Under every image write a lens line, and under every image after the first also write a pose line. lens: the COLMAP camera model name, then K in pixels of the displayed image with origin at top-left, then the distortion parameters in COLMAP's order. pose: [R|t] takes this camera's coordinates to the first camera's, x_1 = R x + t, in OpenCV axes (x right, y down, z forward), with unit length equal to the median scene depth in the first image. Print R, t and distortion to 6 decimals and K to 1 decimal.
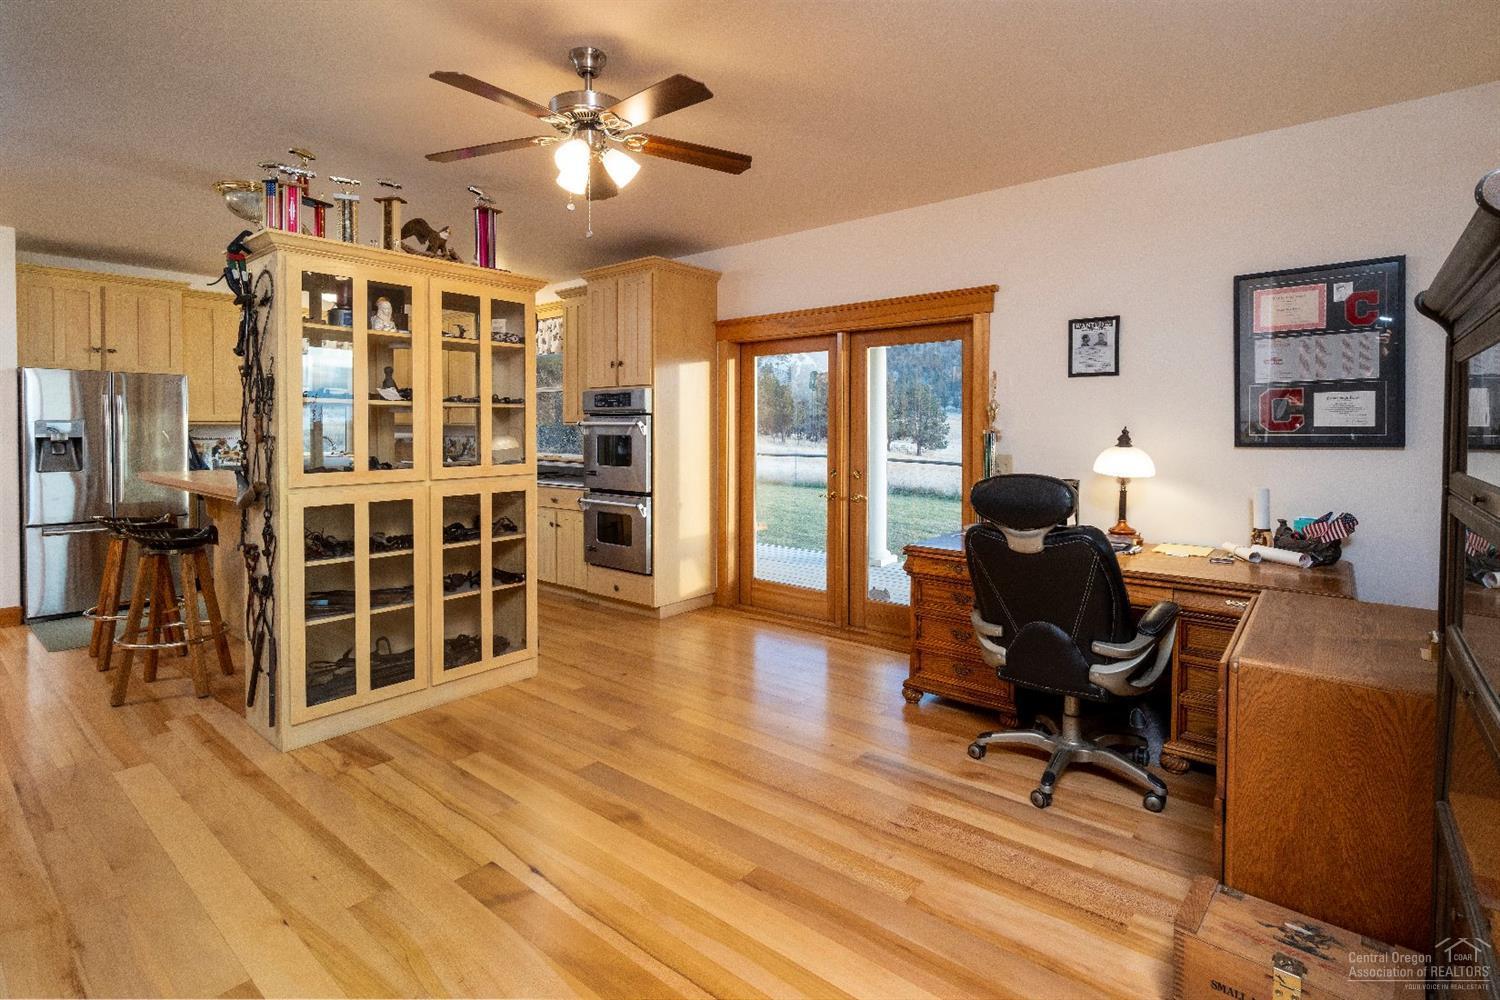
lens RADIAL K [[718.2, 0, 749.6], [0, 718.2, 436.6], [0, 0, 1]] dist [0.001735, -0.000126]
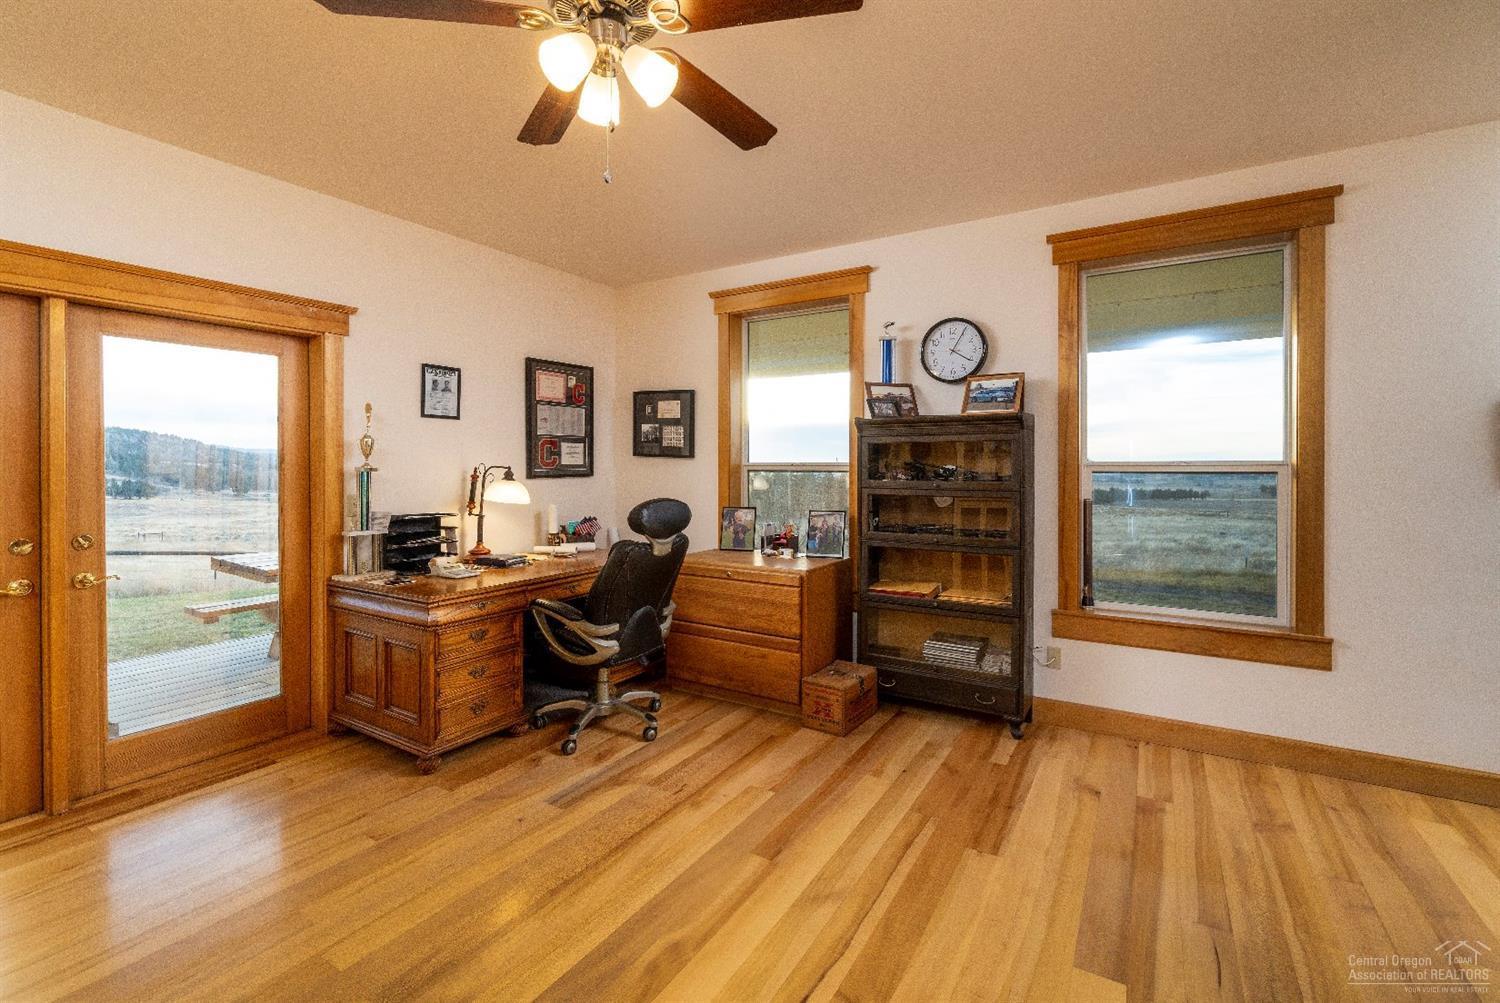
lens RADIAL K [[672.1, 0, 745.4], [0, 672.1, 455.2], [0, 0, 1]] dist [-0.002614, -0.000433]
pose [[-0.143073, 0.012958, 0.989627, -0.732594], [0.007864, 0.999898, -0.011956, -0.012308], [-0.989681, 0.006072, -0.143160, 0.810570]]
